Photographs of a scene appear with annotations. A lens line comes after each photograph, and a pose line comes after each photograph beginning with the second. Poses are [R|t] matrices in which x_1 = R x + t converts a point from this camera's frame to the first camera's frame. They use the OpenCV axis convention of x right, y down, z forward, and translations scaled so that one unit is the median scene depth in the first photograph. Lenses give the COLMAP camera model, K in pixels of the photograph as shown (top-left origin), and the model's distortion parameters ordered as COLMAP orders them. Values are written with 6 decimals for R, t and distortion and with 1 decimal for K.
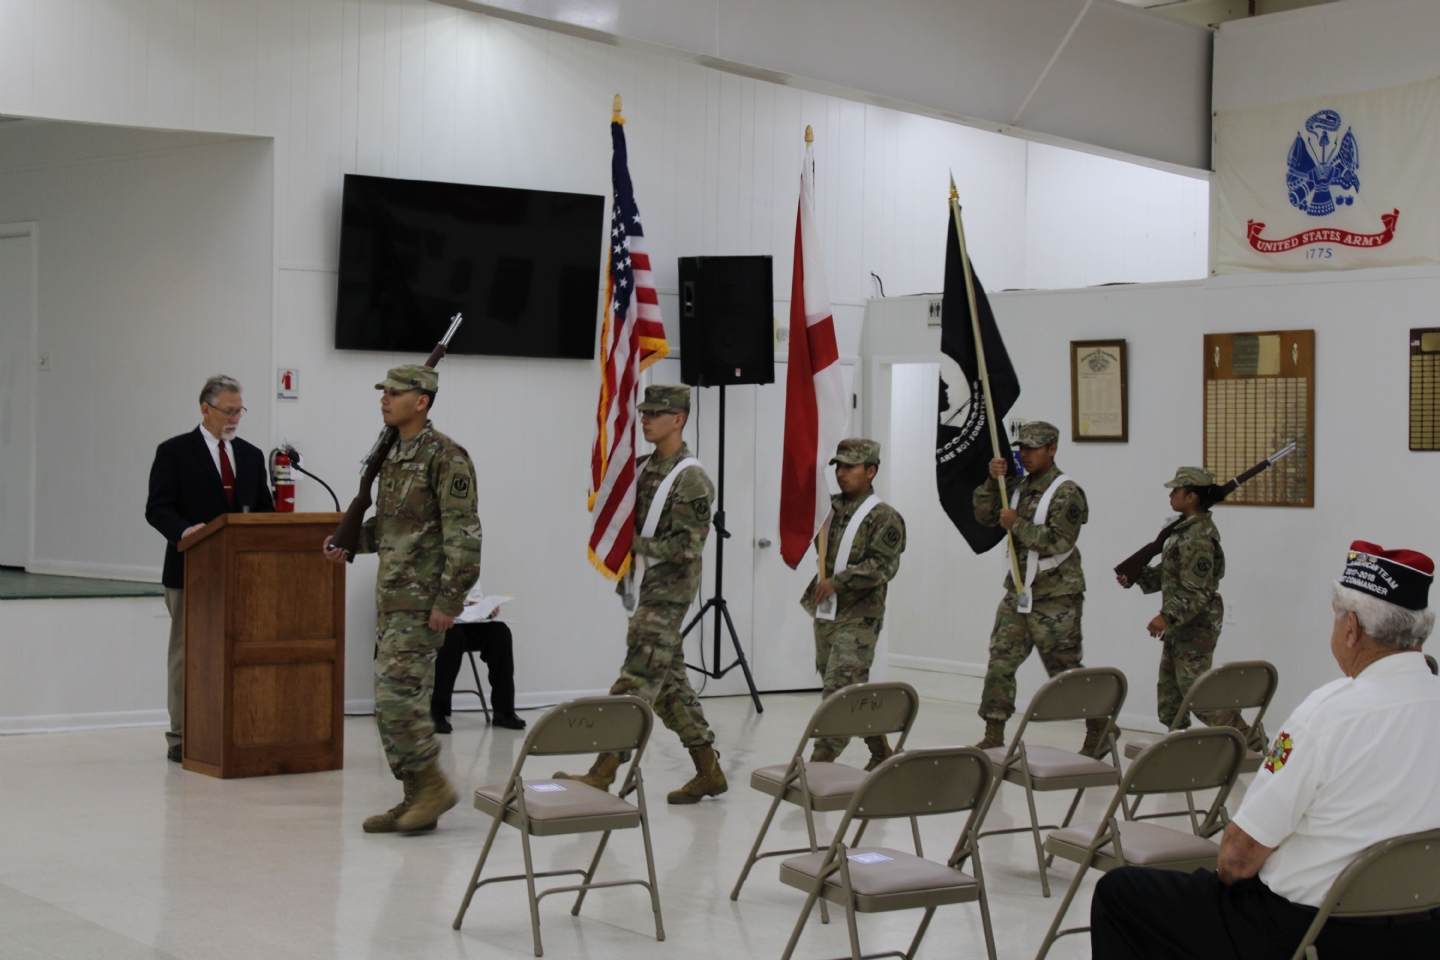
lens RADIAL K [[2578.6, 0, 747.3], [0, 2578.6, 479.9], [0, 0, 1]] dist [0.005259, -0.049206]
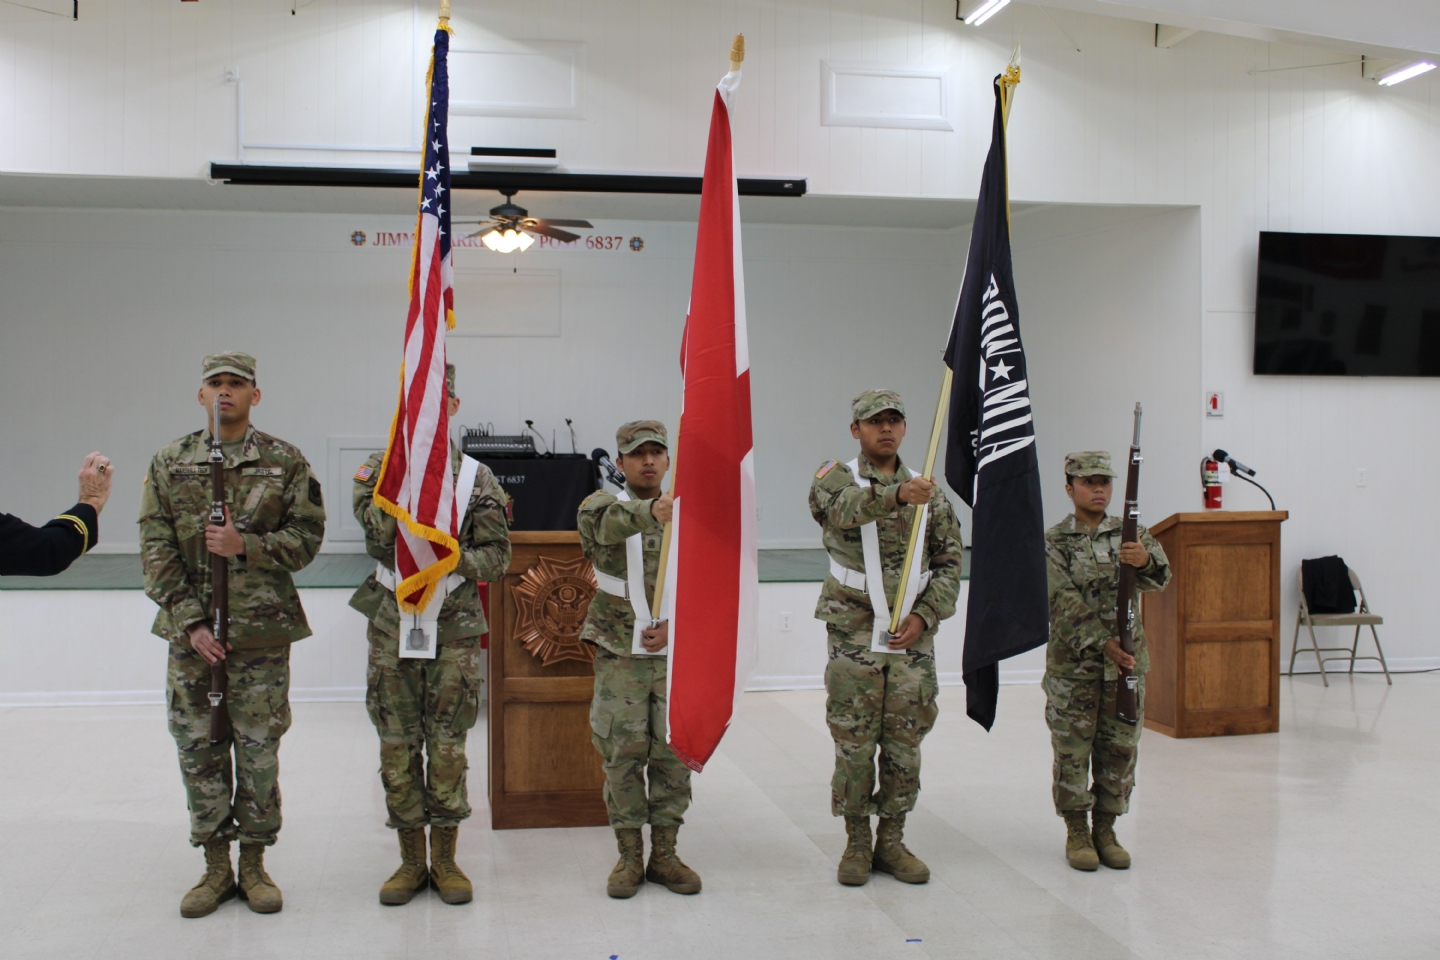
lens RADIAL K [[1594.3, 0, 719.2], [0, 1594.3, 512.7], [0, 0, 1]] dist [-0.071849, 0.011539]
pose [[0.900333, -0.005942, -0.435160, -0.069241], [0.014471, 0.999763, 0.016289, -0.001465], [0.434960, -0.020962, 0.900206, 0.237497]]
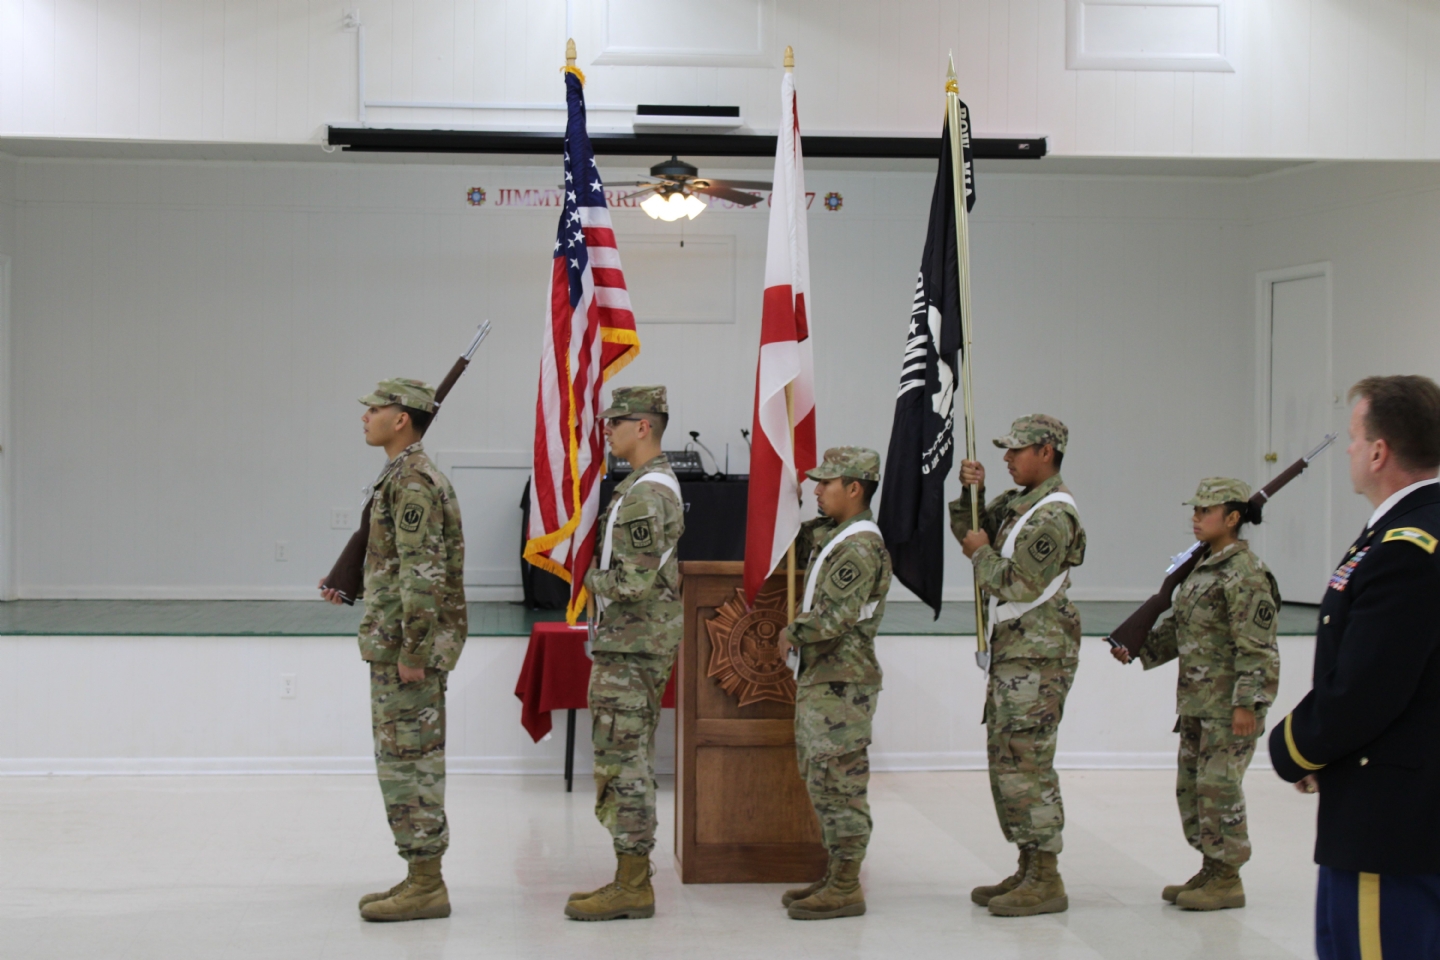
lens RADIAL K [[2535.7, 0, 724.5], [0, 2535.7, 482.5], [0, 0, 1]] dist [0.031557, 0.083165]
pose [[0.857615, -0.016224, -0.514037, 0.037961], [0.009011, 0.999823, -0.016523, 0.000670], [0.514214, 0.009538, 0.857609, 0.030938]]
